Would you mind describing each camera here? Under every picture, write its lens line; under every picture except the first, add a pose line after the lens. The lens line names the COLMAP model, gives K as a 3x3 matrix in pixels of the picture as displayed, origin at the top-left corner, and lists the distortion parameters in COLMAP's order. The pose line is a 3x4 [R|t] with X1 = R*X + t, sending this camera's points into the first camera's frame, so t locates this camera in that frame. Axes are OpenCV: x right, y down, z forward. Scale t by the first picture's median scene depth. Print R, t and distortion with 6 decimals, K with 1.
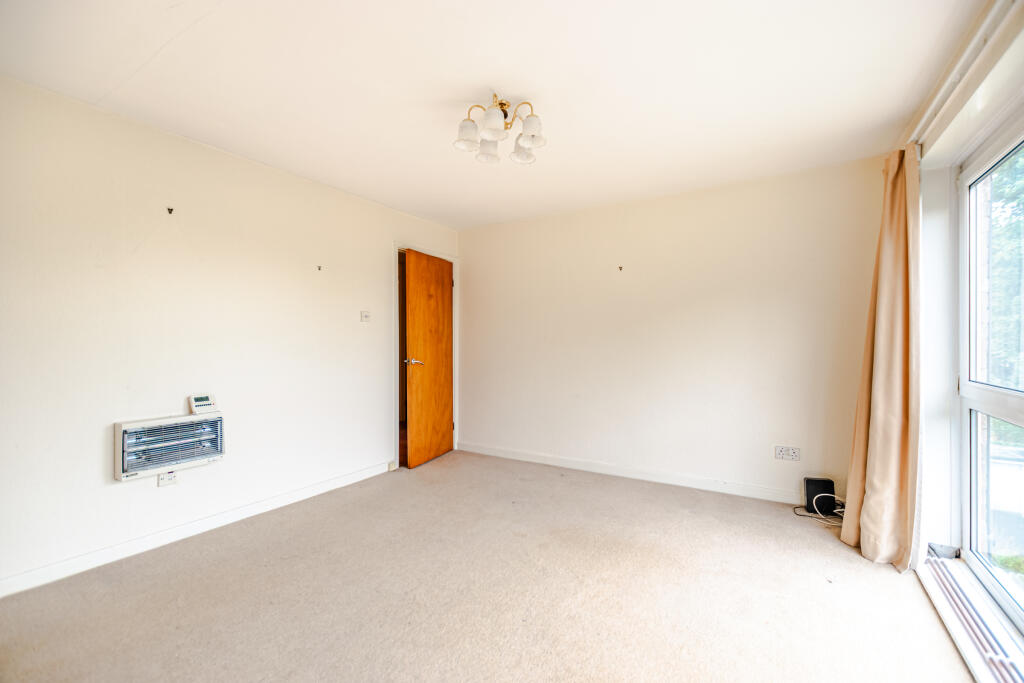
lens RADIAL K [[443.7, 0, 515.6], [0, 443.7, 344.4], [0, 0, 1]] dist [0.000907, 0.000017]
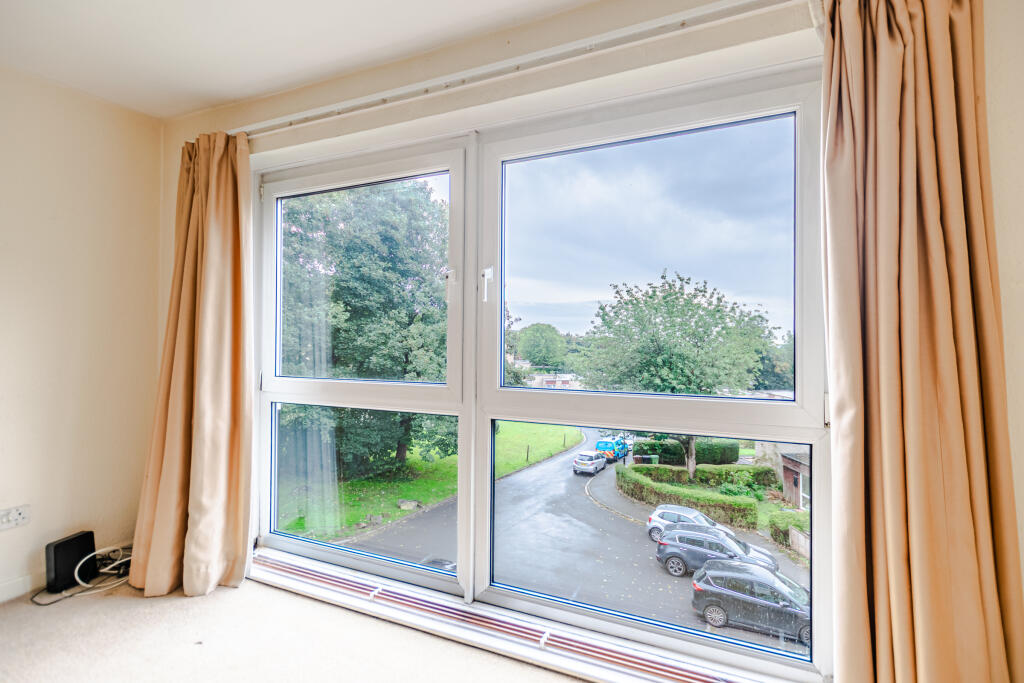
lens RADIAL K [[476.7, 0, 515.7], [0, 476.7, 341.3], [0, 0, 1]] dist [-0.001774, -0.000221]
pose [[-0.164884, 0.010978, 0.986252, -0.207747], [-0.000770, 0.999936, -0.011259, 0.008115], [-0.986313, -0.002616, -0.164865, 0.553677]]
